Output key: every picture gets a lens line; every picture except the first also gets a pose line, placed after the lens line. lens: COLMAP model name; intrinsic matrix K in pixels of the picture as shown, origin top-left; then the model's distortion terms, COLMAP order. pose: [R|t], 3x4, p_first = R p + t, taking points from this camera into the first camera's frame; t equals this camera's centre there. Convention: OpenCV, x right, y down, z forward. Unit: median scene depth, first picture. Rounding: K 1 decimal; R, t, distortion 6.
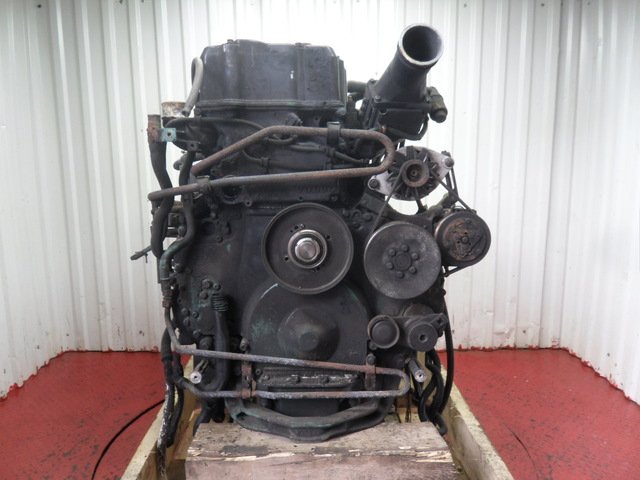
lens RADIAL K [[524.6, 0, 320.0], [0, 524.6, 240.0], [0, 0, 1]] dist [-0.001142, -0.042882]
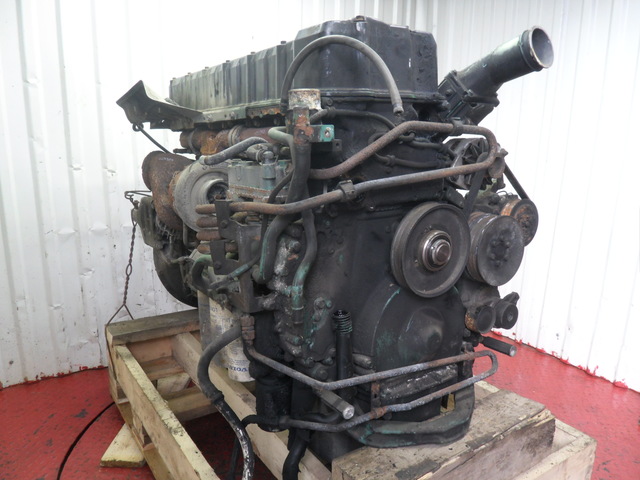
lens RADIAL K [[524.6, 0, 320.0], [0, 524.6, 240.0], [0, 0, 1]] dist [-0.001142, -0.042882]
pose [[0.839469, -0.115202, 0.531056, -0.701800], [0.068904, 0.991948, 0.106264, -0.117515], [-0.539021, -0.052614, 0.840647, 0.302394]]
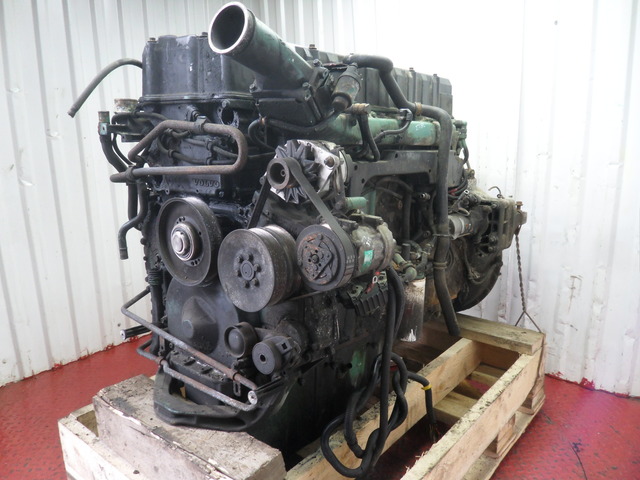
lens RADIAL K [[524.6, 0, 320.0], [0, 524.6, 240.0], [0, 0, 1]] dist [-0.001142, -0.042882]
pose [[0.757840, 0.145290, -0.636058, 0.816304], [-0.091065, 0.988902, 0.117387, -0.129024], [0.646054, -0.031038, 0.762660, 0.386035]]
